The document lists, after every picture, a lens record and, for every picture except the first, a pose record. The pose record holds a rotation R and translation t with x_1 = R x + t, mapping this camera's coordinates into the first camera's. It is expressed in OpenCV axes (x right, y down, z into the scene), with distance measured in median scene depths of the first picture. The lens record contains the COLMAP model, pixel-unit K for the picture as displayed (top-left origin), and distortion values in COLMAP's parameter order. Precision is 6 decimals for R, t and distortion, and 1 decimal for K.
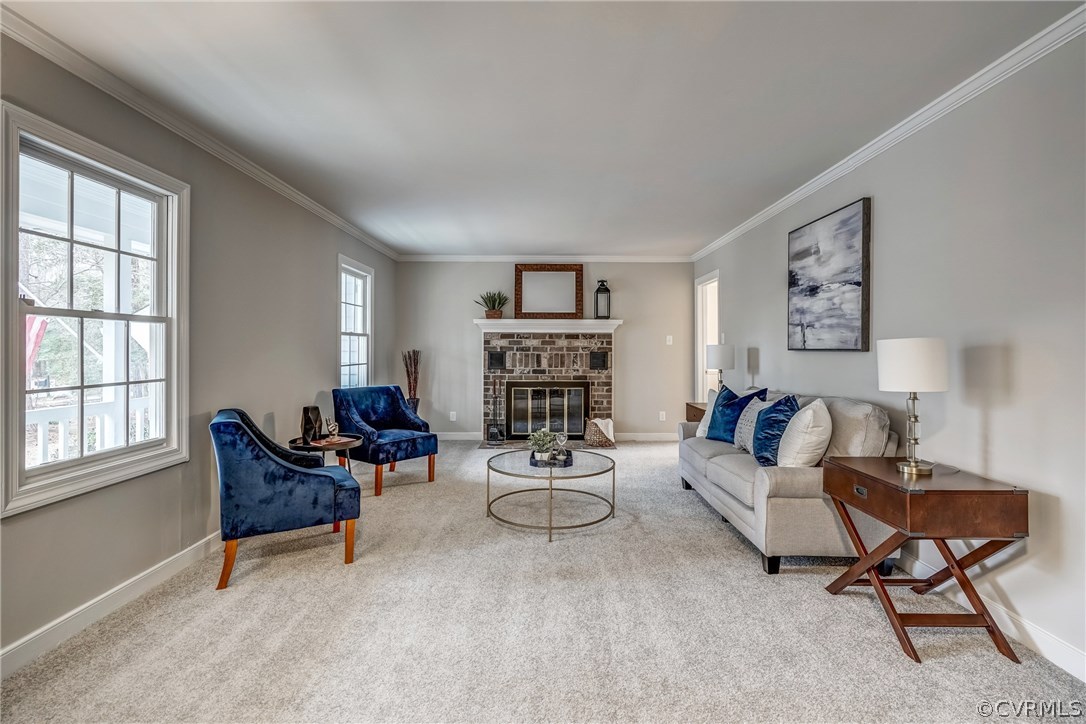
lens RADIAL K [[497.2, 0, 555.0], [0, 497.2, 349.3], [0, 0, 1]] dist [-0.000024, 0.000602]
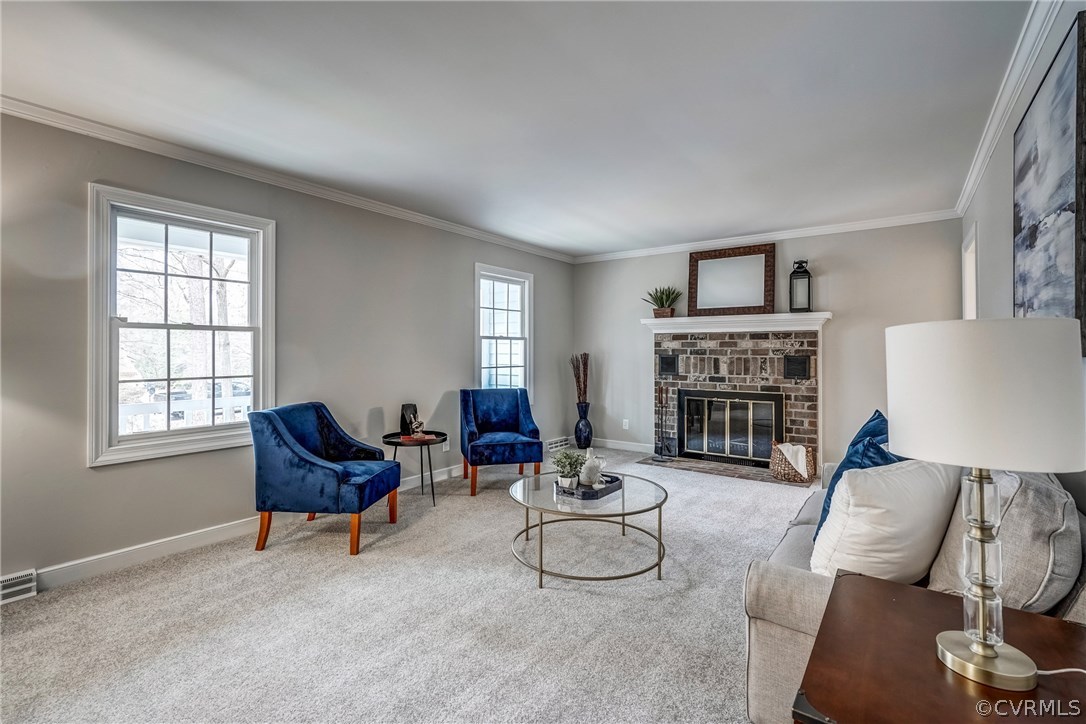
lens RADIAL K [[497.2, 0, 555.0], [0, 497.2, 349.3], [0, 0, 1]] dist [-0.000024, 0.000602]
pose [[0.808011, -0.004234, -0.589153, 0.239143], [0.000148, 0.999976, -0.006983, 0.000729], [0.589168, 0.005555, 0.807992, 0.171195]]
